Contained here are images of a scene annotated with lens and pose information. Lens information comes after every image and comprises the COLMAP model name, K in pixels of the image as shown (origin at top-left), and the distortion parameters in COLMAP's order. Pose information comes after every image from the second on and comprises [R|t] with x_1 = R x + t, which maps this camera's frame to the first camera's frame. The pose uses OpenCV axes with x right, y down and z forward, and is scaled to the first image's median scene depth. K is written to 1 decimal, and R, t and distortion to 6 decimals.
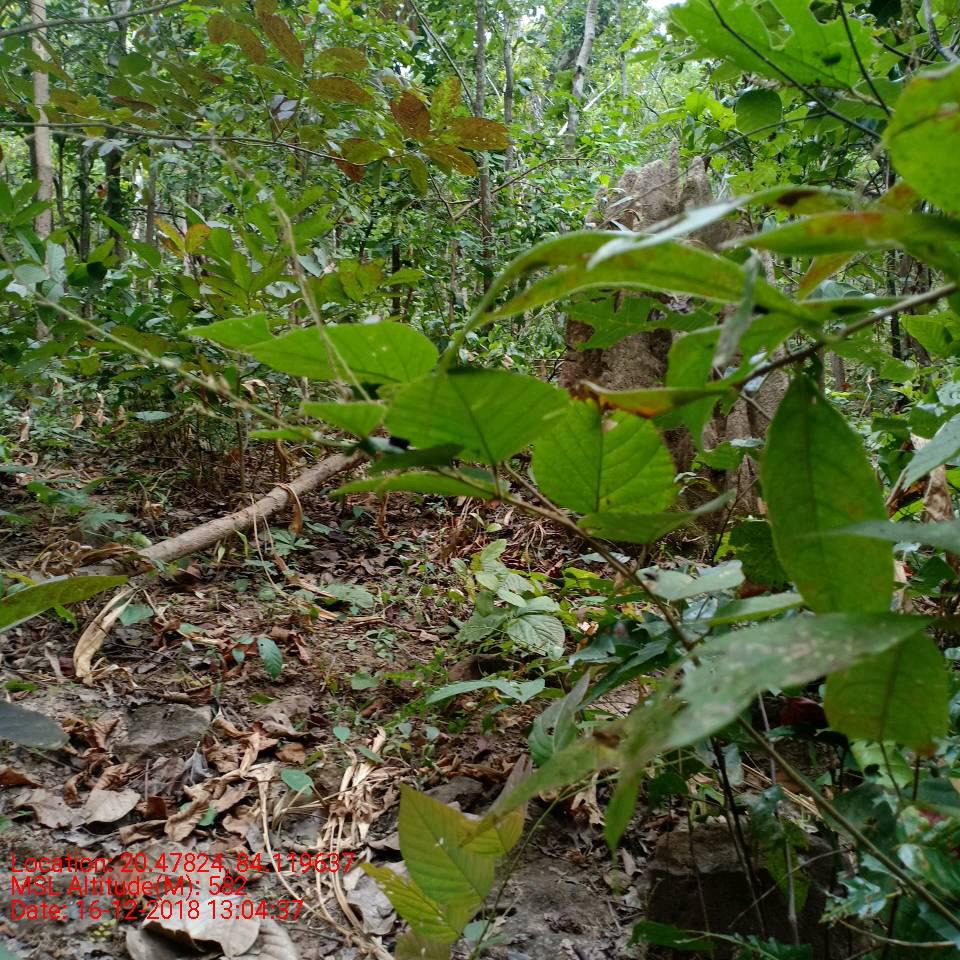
lens RADIAL K [[989.8, 0, 480.0], [0, 989.8, 480.0], [0, 0, 1]] dist [0.130462, -0.267881]
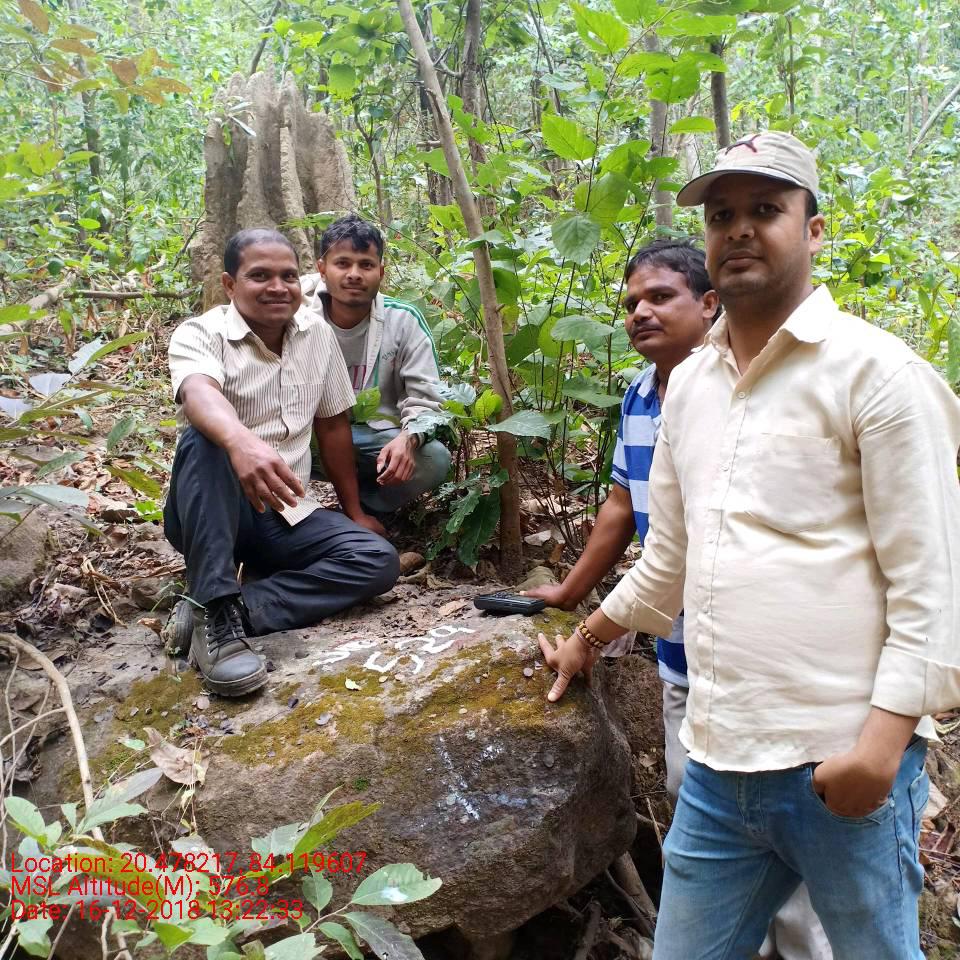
lens RADIAL K [[989.8, 0, 480.0], [0, 989.8, 480.0], [0, 0, 1]] dist [0.130462, -0.267881]
pose [[0.908452, -0.105086, 0.404564, -0.331546], [0.043300, 0.986333, 0.158971, 0.048247], [-0.415741, -0.126900, 0.900586, -0.863311]]
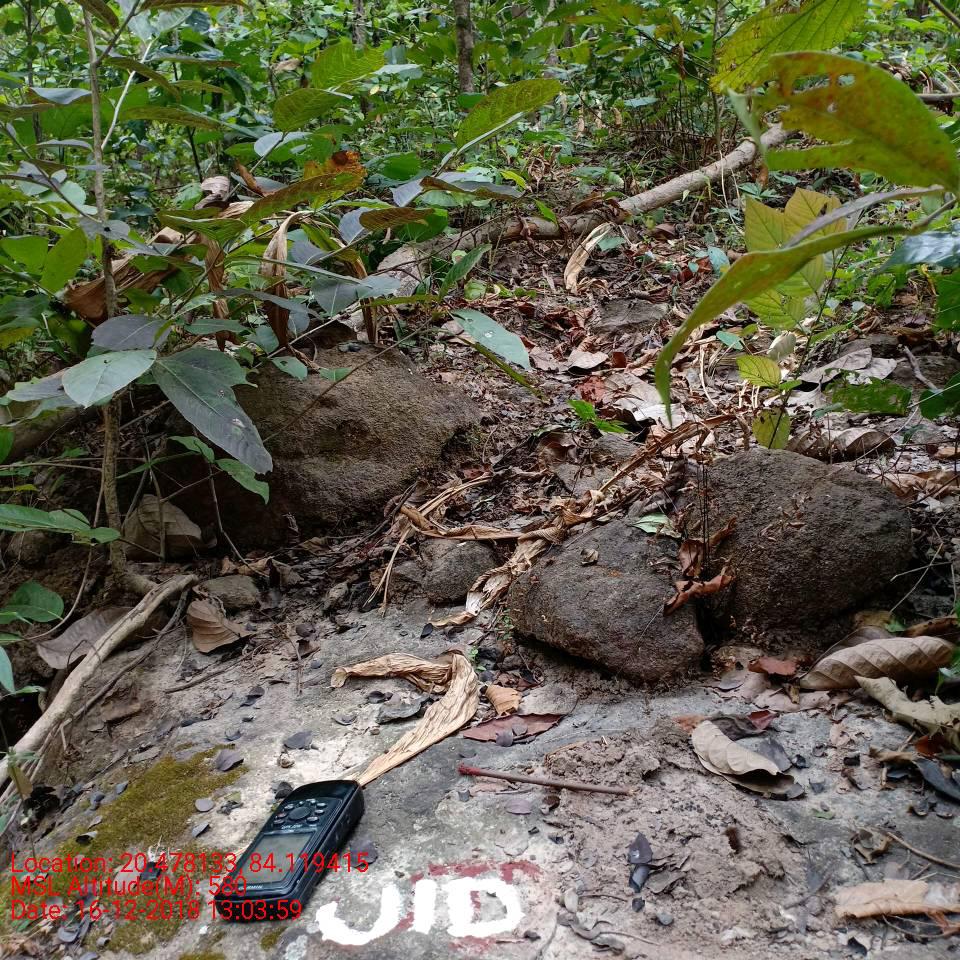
lens RADIAL K [[989.8, 0, 480.0], [0, 989.8, 480.0], [0, 0, 1]] dist [0.130462, -0.267881]
pose [[0.878839, 0.055307, -0.473902, 0.115799], [0.065780, 0.969728, 0.235159, 0.145348], [0.472562, -0.237840, 0.848597, -0.172774]]
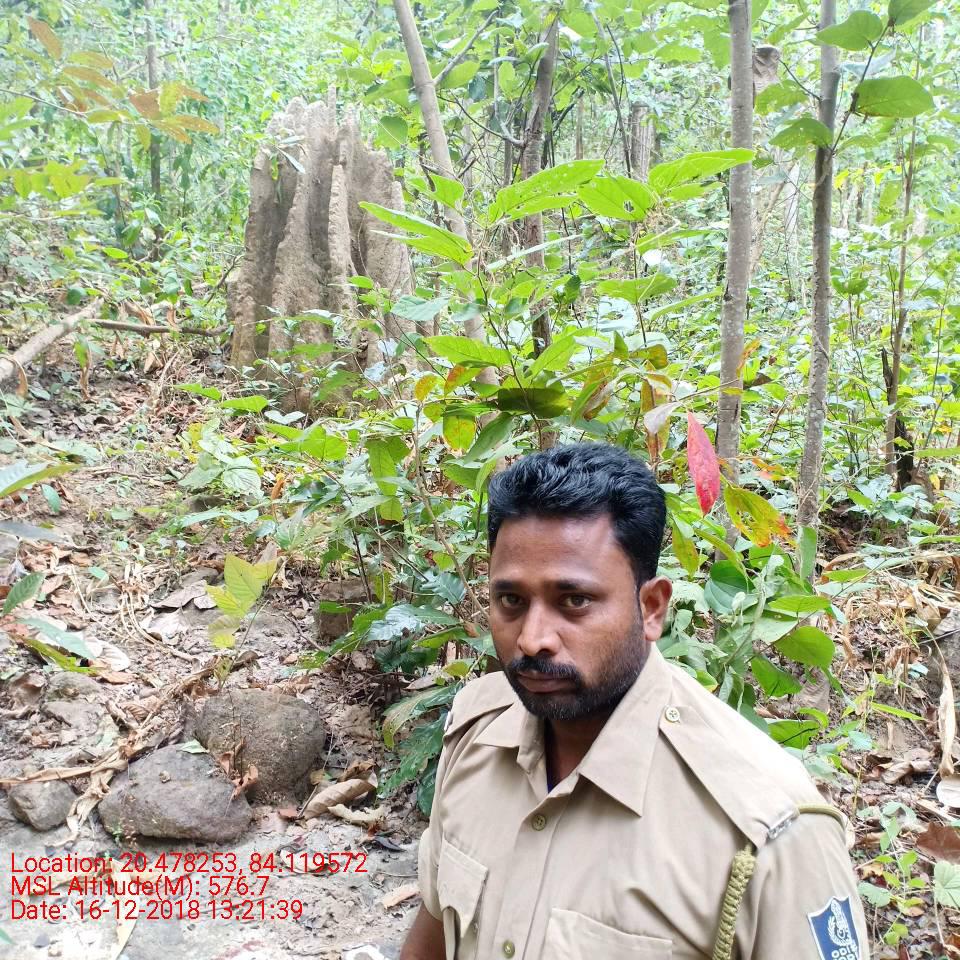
lens RADIAL K [[989.8, 0, 480.0], [0, 989.8, 480.0], [0, 0, 1]] dist [0.130462, -0.267881]
pose [[0.937803, -0.004560, 0.347138, -0.148657], [-0.053193, 0.986219, 0.156658, -0.122002], [-0.343069, -0.165380, 0.924637, -0.618839]]
